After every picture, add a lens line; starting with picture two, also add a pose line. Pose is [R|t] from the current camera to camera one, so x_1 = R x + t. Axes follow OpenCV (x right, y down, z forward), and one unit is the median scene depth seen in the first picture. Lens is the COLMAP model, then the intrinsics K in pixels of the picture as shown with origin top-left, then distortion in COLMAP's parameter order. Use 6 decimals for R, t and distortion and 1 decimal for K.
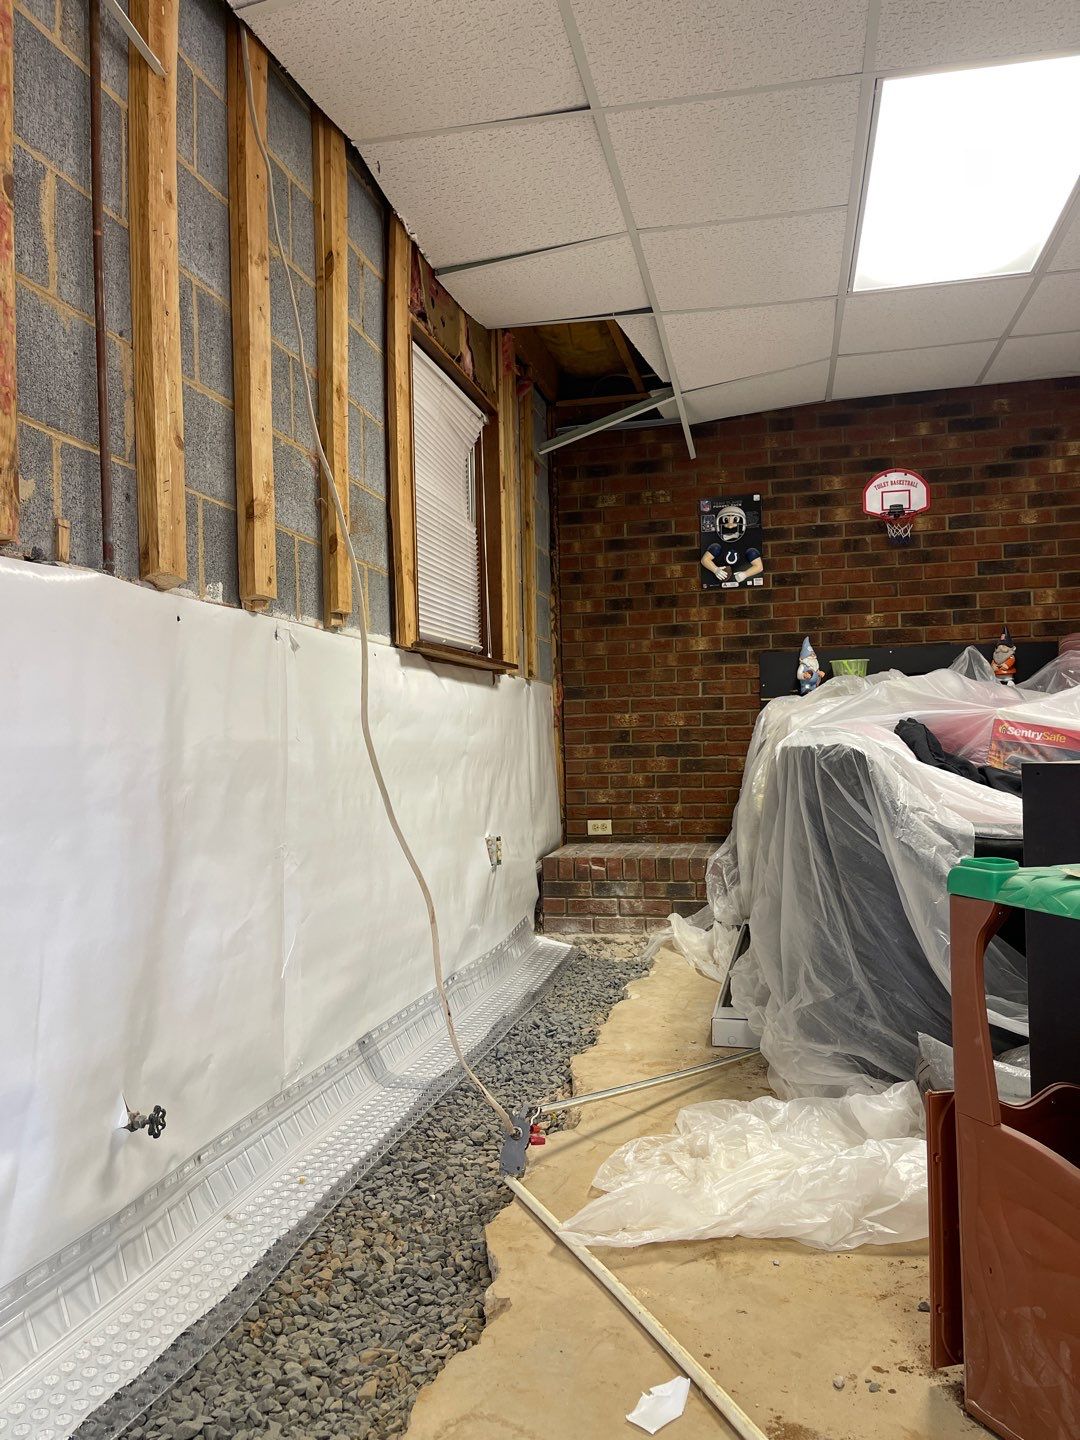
lens RADIAL K [[1087.8, 0, 543.8], [0, 1087.8, 729.4], [0, 0, 1]] dist [0.113158, -0.152473]
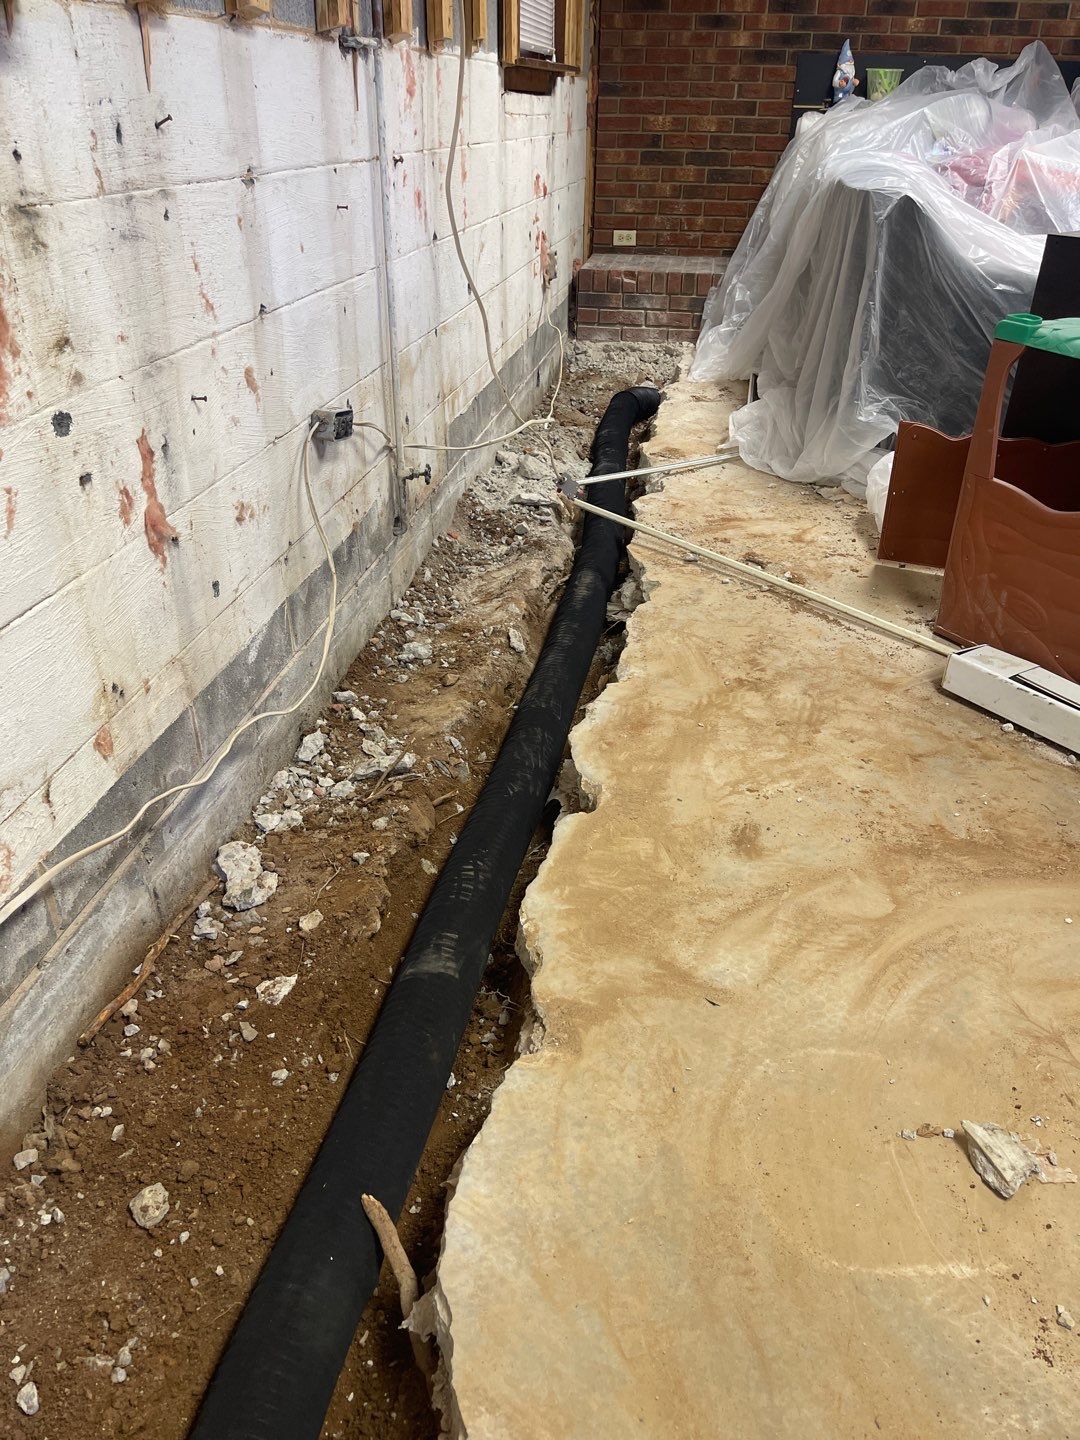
lens RADIAL K [[1082.0, 0, 540.0], [0, 1082.0, 720.0], [0, 0, 1]] dist [0.098303, -0.136306]
pose [[0.997720, 0.005832, 0.067231, -0.114353], [-0.038835, 0.864377, 0.501342, -0.042305], [-0.055189, -0.502810, 0.862633, -0.181962]]
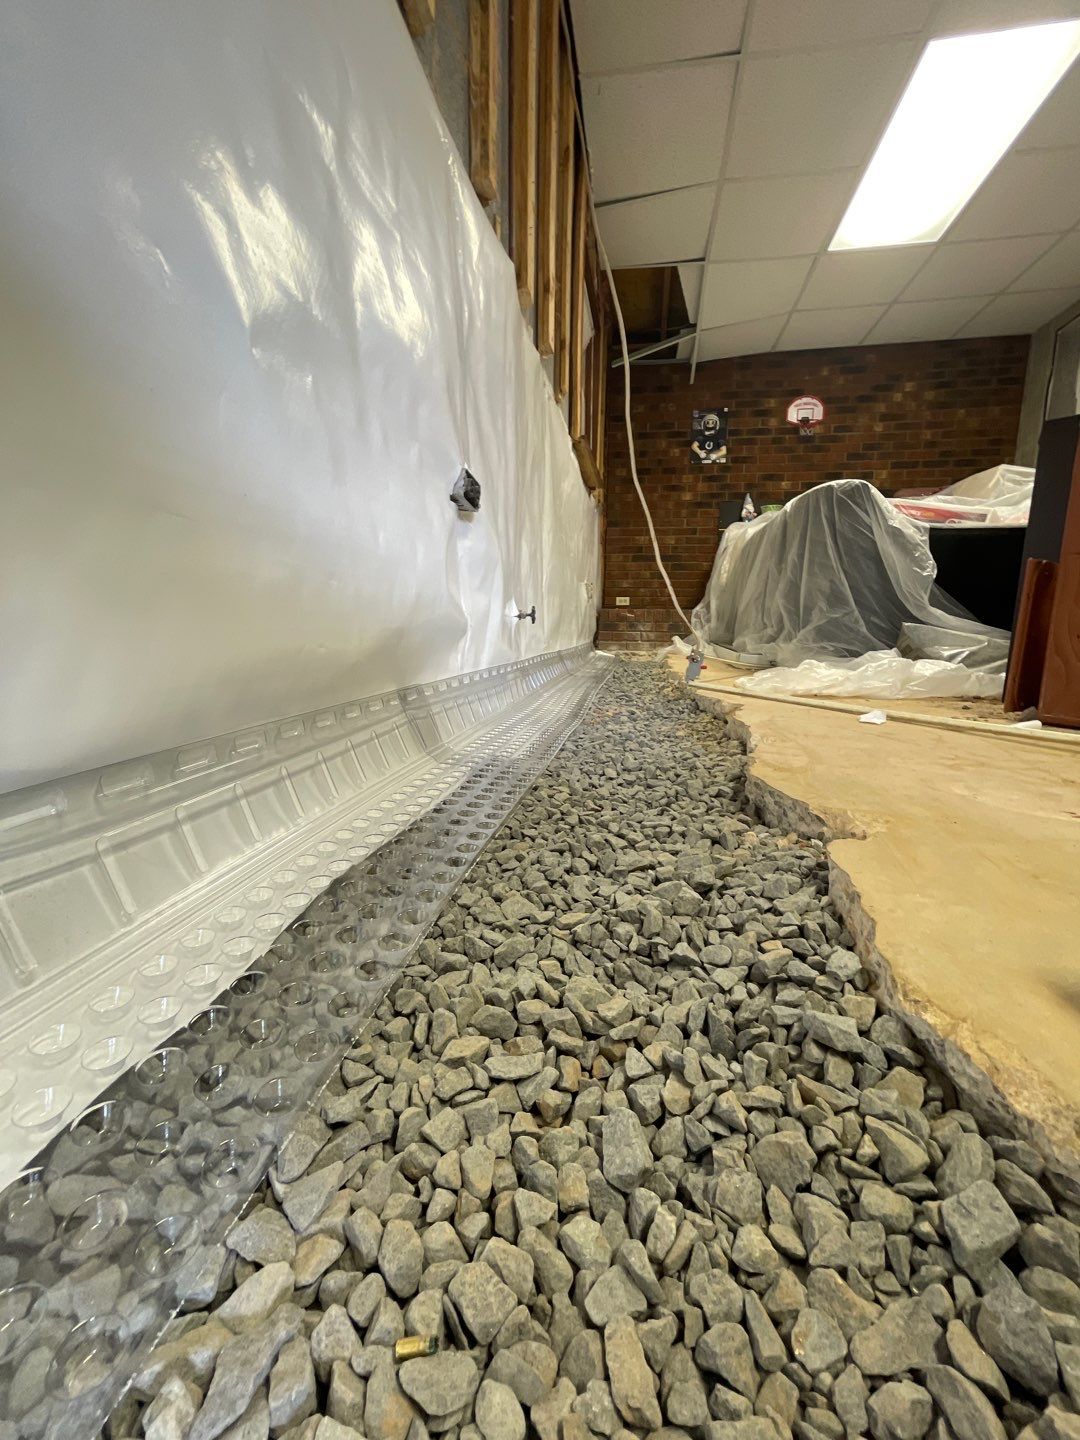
lens RADIAL K [[580.5, 0, 540.0], [0, 580.5, 720.0], [0, 0, 1]] dist [-0.002566, -0.000308]
pose [[0.998102, 0.030855, 0.053288, -0.149257], [-0.039579, 0.984418, 0.171334, 0.141456], [-0.047171, -0.173118, 0.983771, 0.023422]]
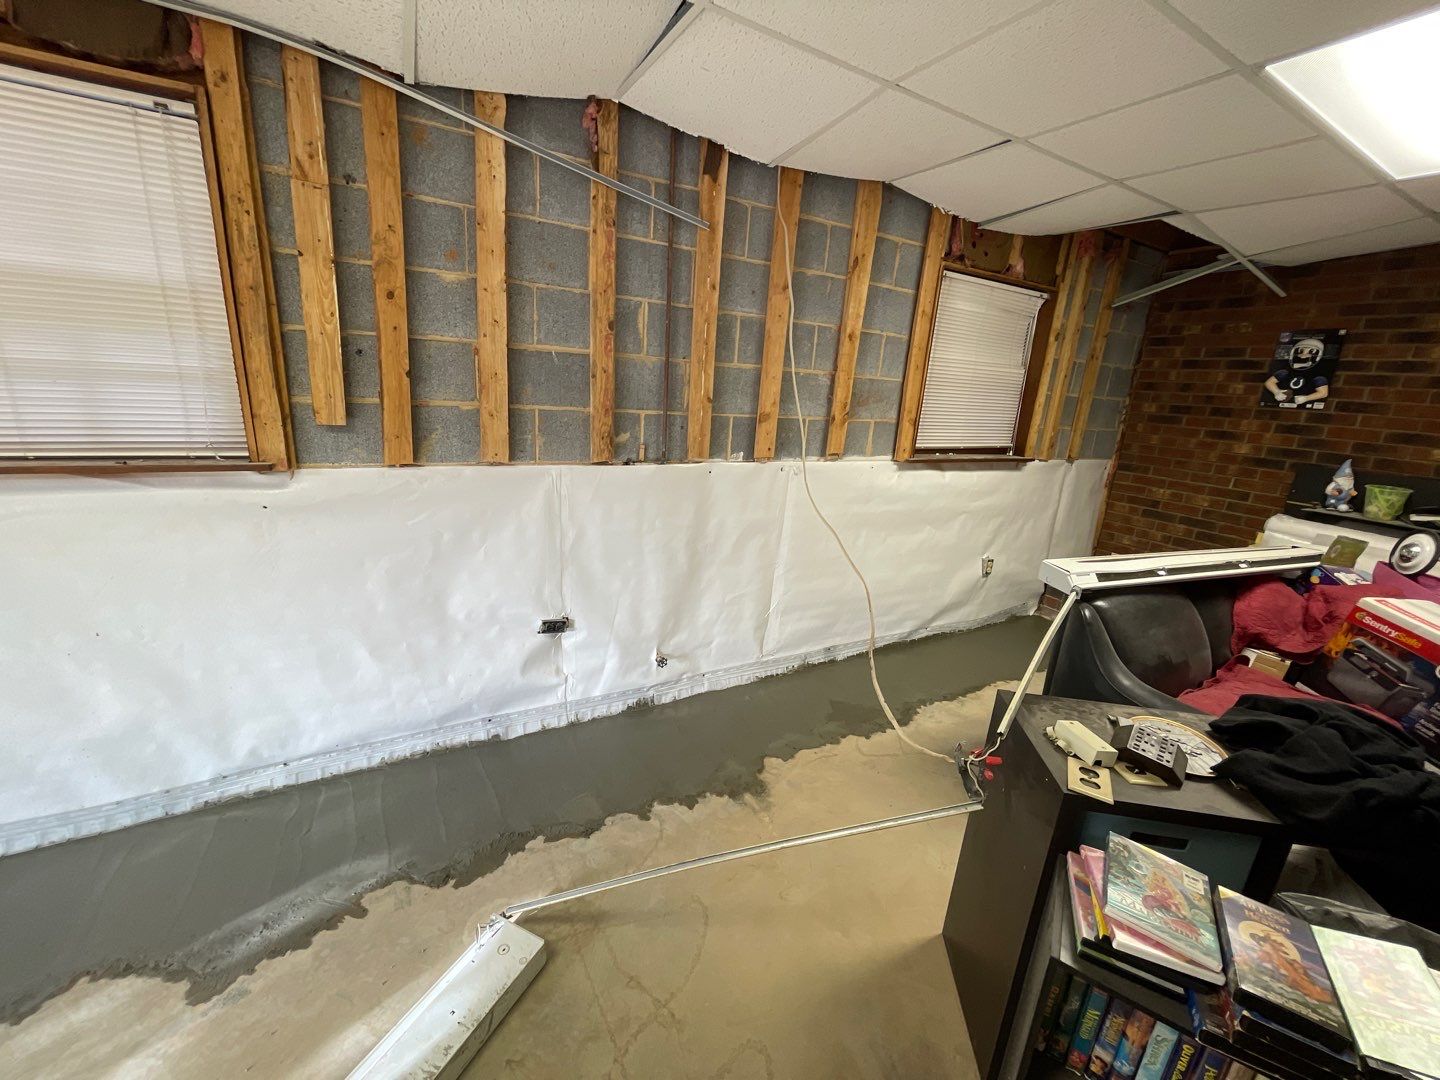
lens RADIAL K [[580.5, 0, 707.8], [0, 580.5, 535.5], [0, 0, 1]] dist [-0.002566, -0.000308]
pose [[0.660087, 0.259198, -0.705055, 0.262314], [-0.070104, 0.955744, 0.285726, -0.146748], [0.747911, -0.139177, 0.649045, 0.070728]]
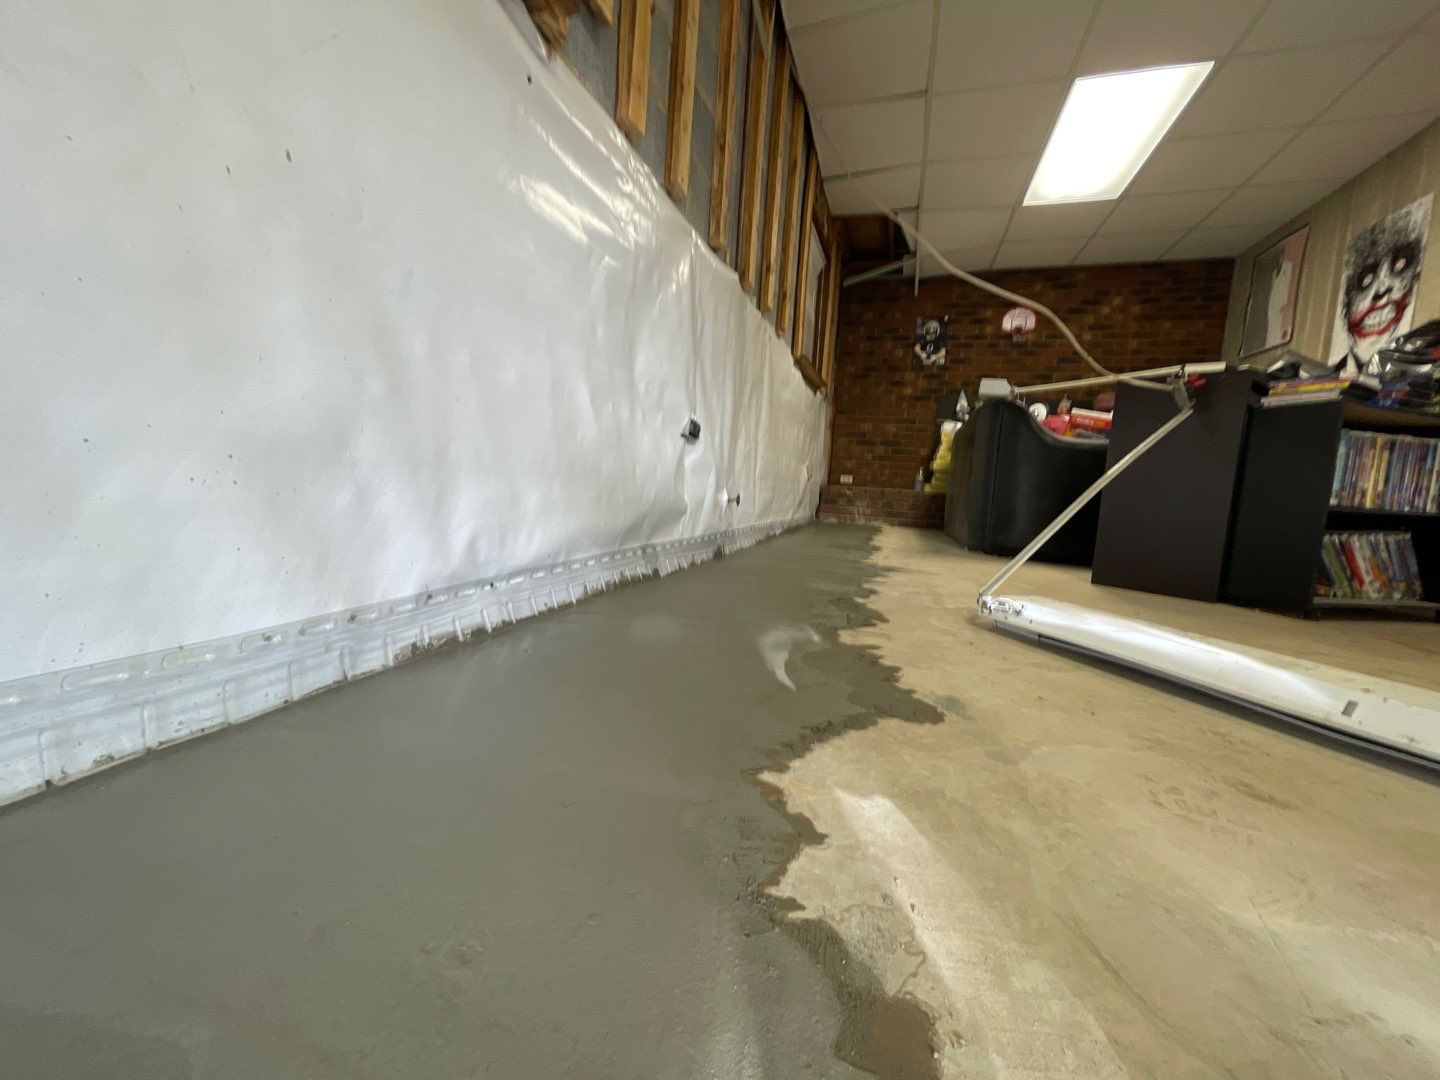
lens RADIAL K [[576.6, 0, 708.7], [0, 576.6, 542.4], [0, 0, 1]] dist [-0.000208, -0.000071]
pose [[0.991476, 0.096461, -0.087583, -0.113336], [-0.086074, 0.989572, 0.115489, 0.119271], [0.097810, -0.106966, 0.989440, -0.133745]]
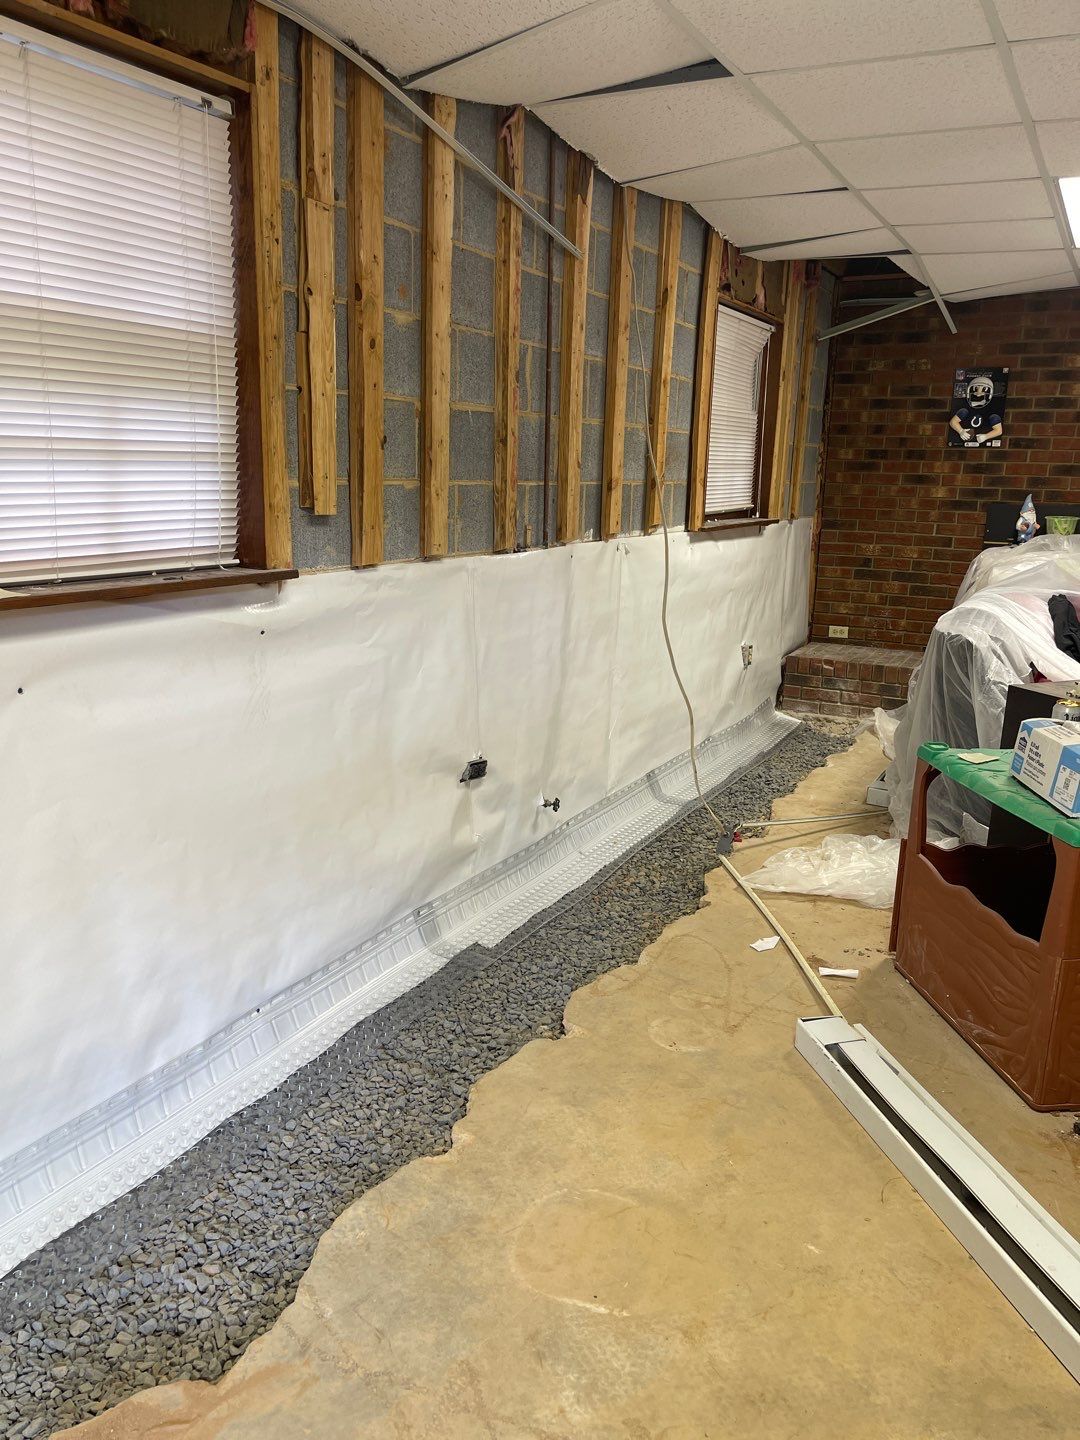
lens RADIAL K [[1089.9, 0, 532.9], [0, 1089.9, 734.6], [0, 0, 1]] dist [0.010631, -0.000245]
pose [[0.960442, 0.112886, -0.254576, 0.052596], [-0.043799, 0.964012, 0.262227, -0.131122], [0.275016, -0.240703, 0.930821, -0.376760]]
